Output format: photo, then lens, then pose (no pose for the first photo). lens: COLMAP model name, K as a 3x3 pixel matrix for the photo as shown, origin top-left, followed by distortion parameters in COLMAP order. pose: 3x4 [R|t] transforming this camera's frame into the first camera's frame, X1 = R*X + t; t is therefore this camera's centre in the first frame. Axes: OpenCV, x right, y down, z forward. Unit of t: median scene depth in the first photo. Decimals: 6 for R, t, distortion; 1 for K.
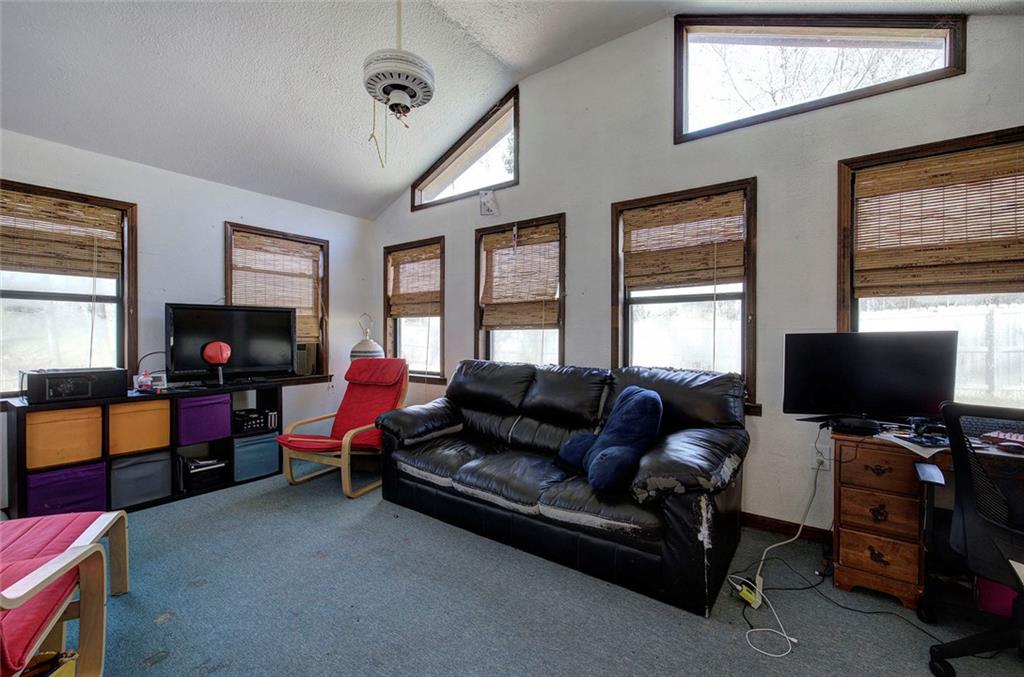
lens RADIAL K [[436.7, 0, 513.4], [0, 436.7, 335.7], [0, 0, 1]] dist [-0.003127, 0.001067]
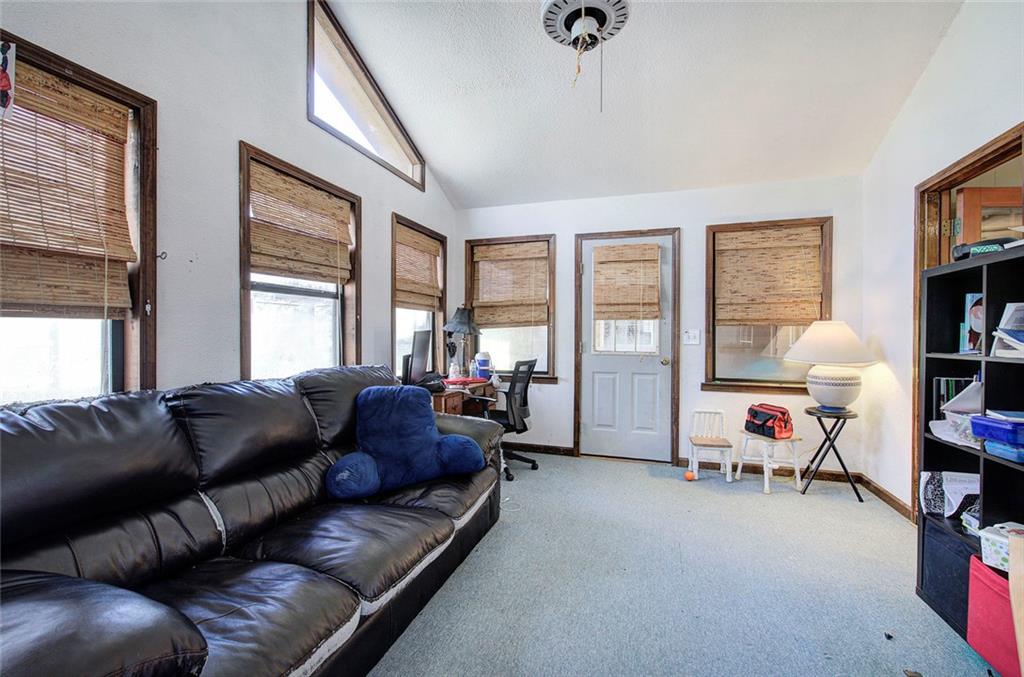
lens RADIAL K [[436.7, 0, 513.4], [0, 436.7, 335.7], [0, 0, 1]] dist [-0.003127, 0.001067]
pose [[-0.338537, 0.001611, 0.940952, -0.618105], [0.013627, 0.999902, 0.003191, 0.009623], [-0.940854, 0.013903, -0.338526, 0.905687]]
